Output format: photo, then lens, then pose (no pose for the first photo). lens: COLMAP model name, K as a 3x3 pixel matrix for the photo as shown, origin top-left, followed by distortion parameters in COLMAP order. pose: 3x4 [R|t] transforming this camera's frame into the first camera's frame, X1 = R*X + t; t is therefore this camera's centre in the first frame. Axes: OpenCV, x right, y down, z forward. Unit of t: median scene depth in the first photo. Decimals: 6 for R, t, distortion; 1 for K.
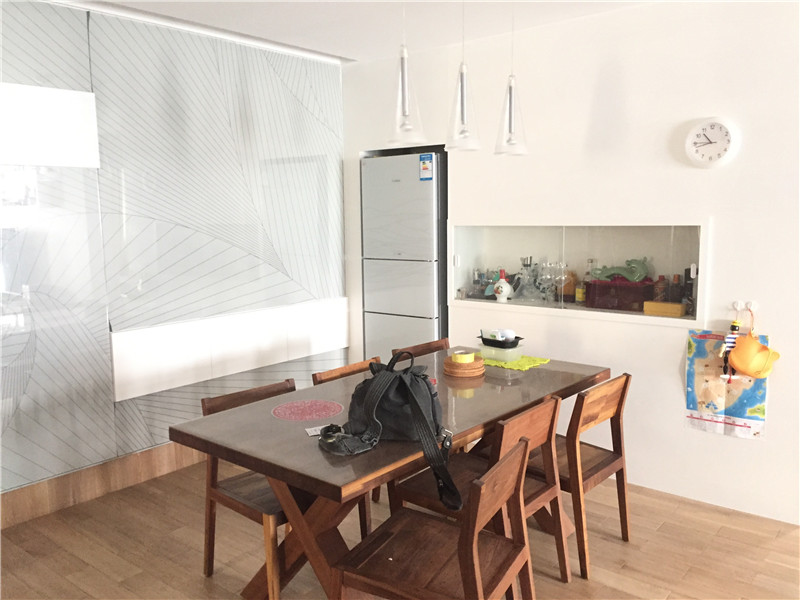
lens RADIAL K [[685.3, 0, 400.0], [0, 685.3, 300.0], [0, 0, 1]] dist [0.089378, -0.119765]
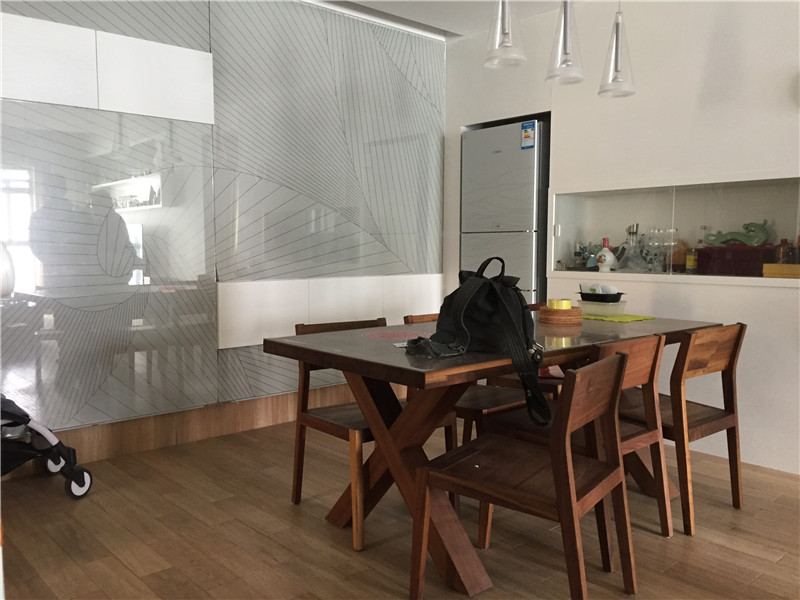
lens RADIAL K [[685.3, 0, 400.0], [0, 685.3, 300.0], [0, 0, 1]] dist [0.089378, -0.119765]
pose [[0.988626, 0.027514, -0.147854, 0.012792], [-0.034323, 0.998455, -0.043703, 0.123476], [0.146423, 0.048281, 0.988043, 0.012584]]
